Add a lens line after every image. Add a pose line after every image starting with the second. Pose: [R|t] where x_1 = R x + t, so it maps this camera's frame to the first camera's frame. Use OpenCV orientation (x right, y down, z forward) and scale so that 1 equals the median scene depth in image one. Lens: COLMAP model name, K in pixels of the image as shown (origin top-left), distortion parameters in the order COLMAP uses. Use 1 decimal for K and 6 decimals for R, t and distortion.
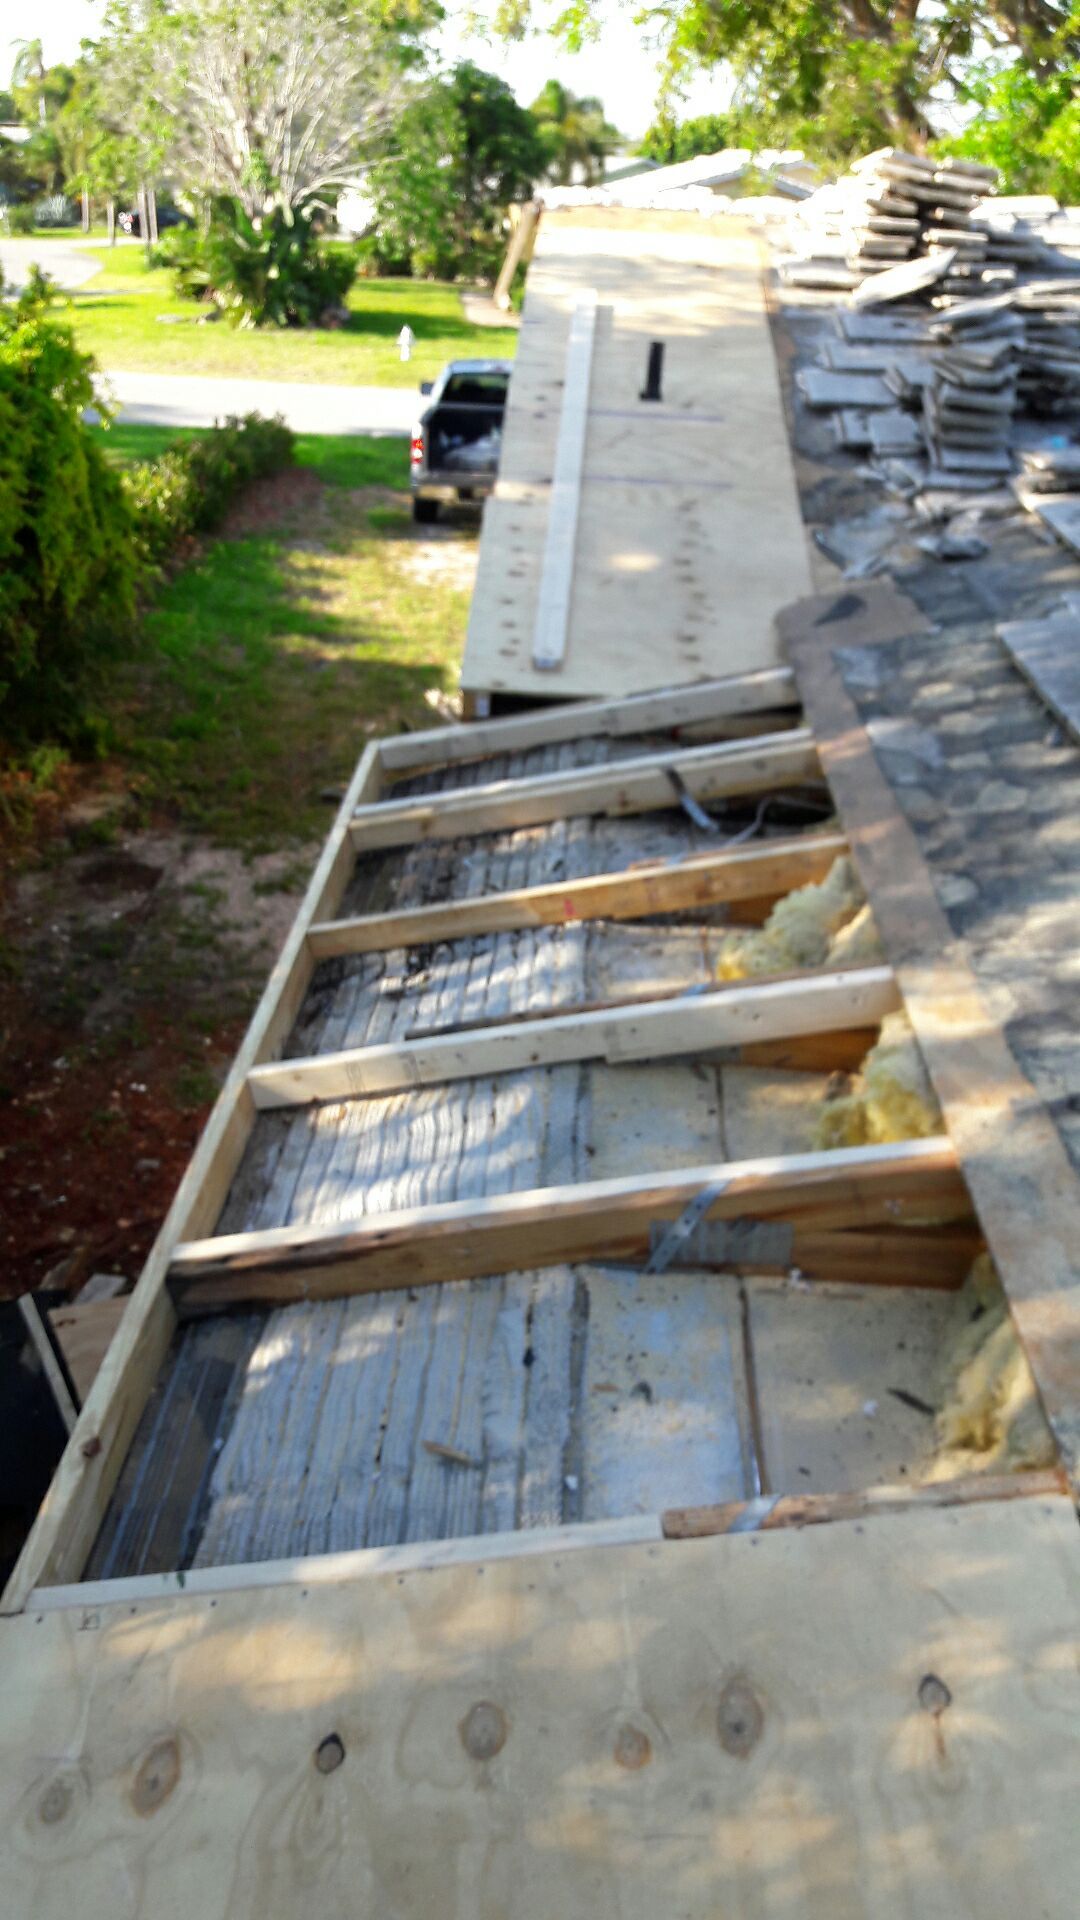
lens RADIAL K [[1556.1, 0, 512.5], [0, 1556.1, 967.4], [0, 0, 1]] dist [0.083153, -0.117216]
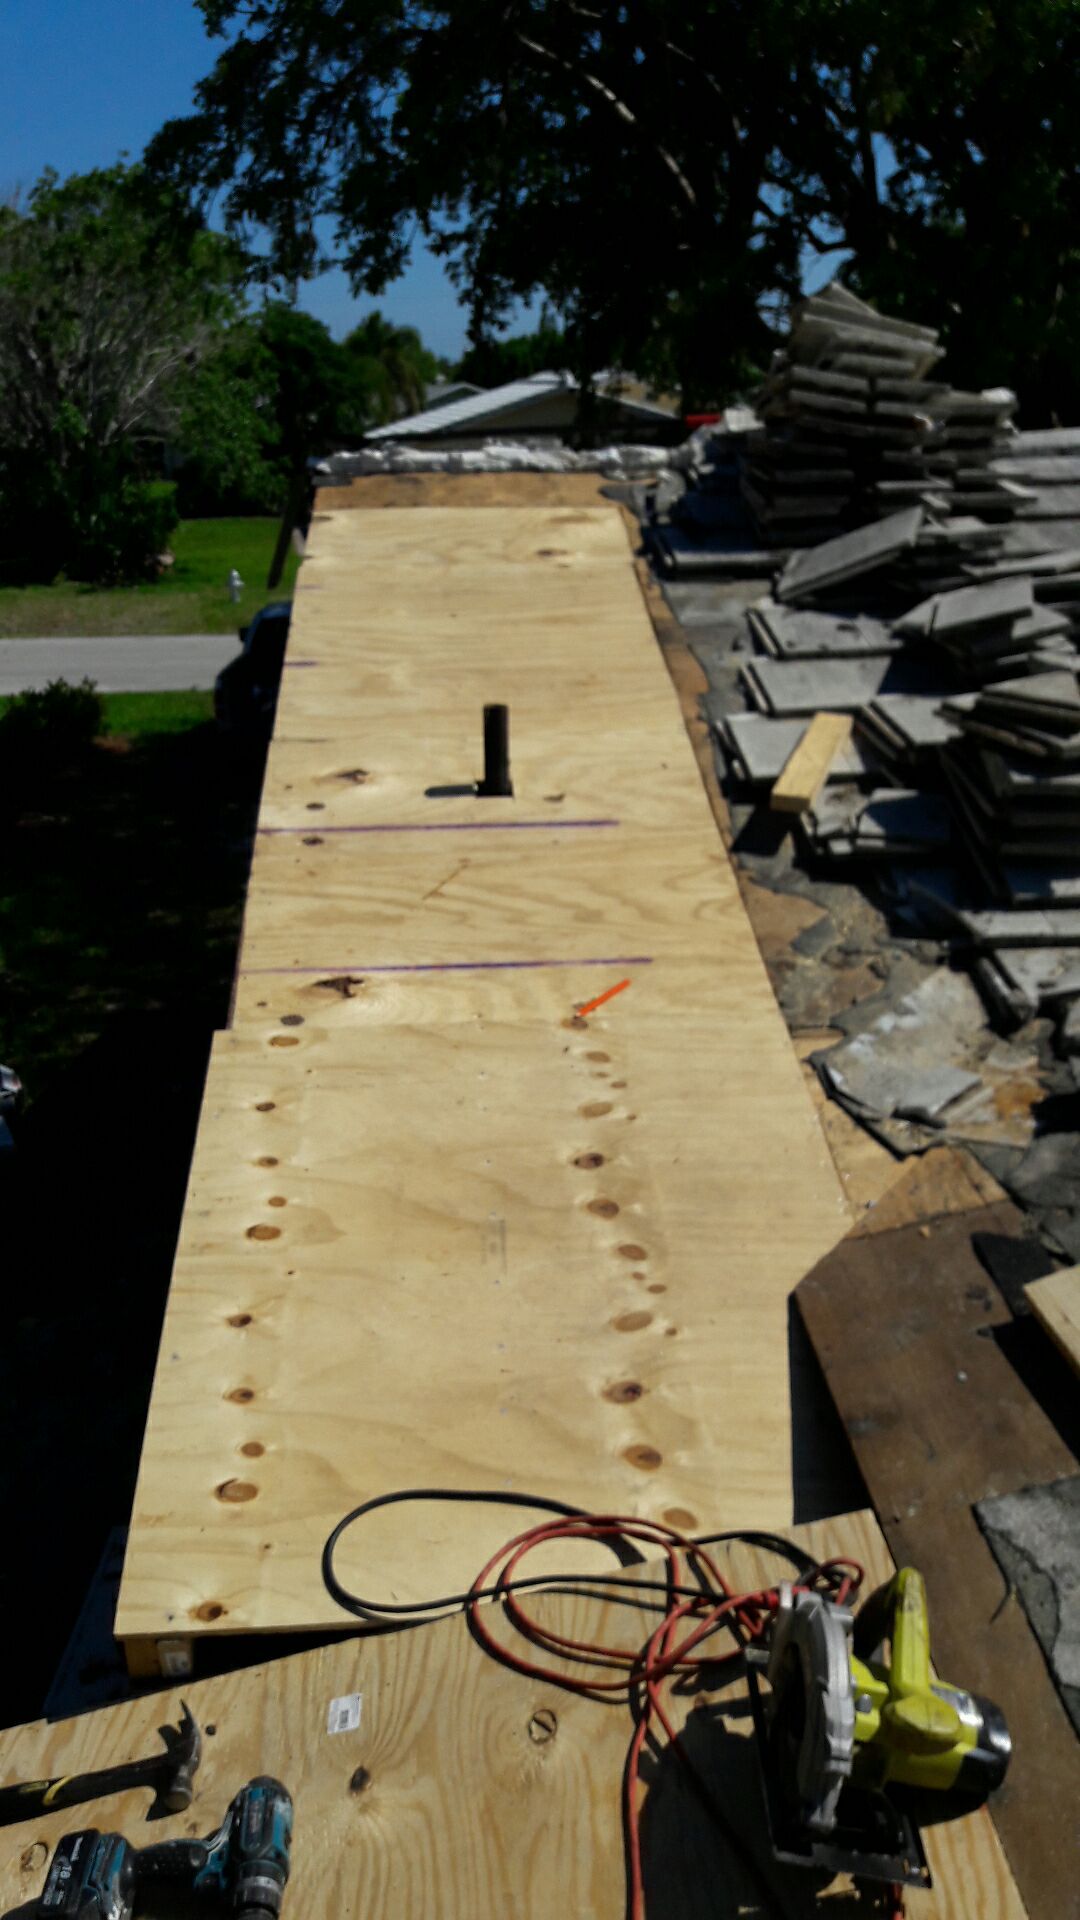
lens RADIAL K [[1556.1, 0, 512.5], [0, 1556.1, 967.4], [0, 0, 1]] dist [0.083153, -0.117216]
pose [[0.992982, -0.091795, 0.074562, 0.047240], [0.099903, 0.988503, -0.113493, -0.244902], [-0.063286, 0.120145, 0.990737, 0.436481]]
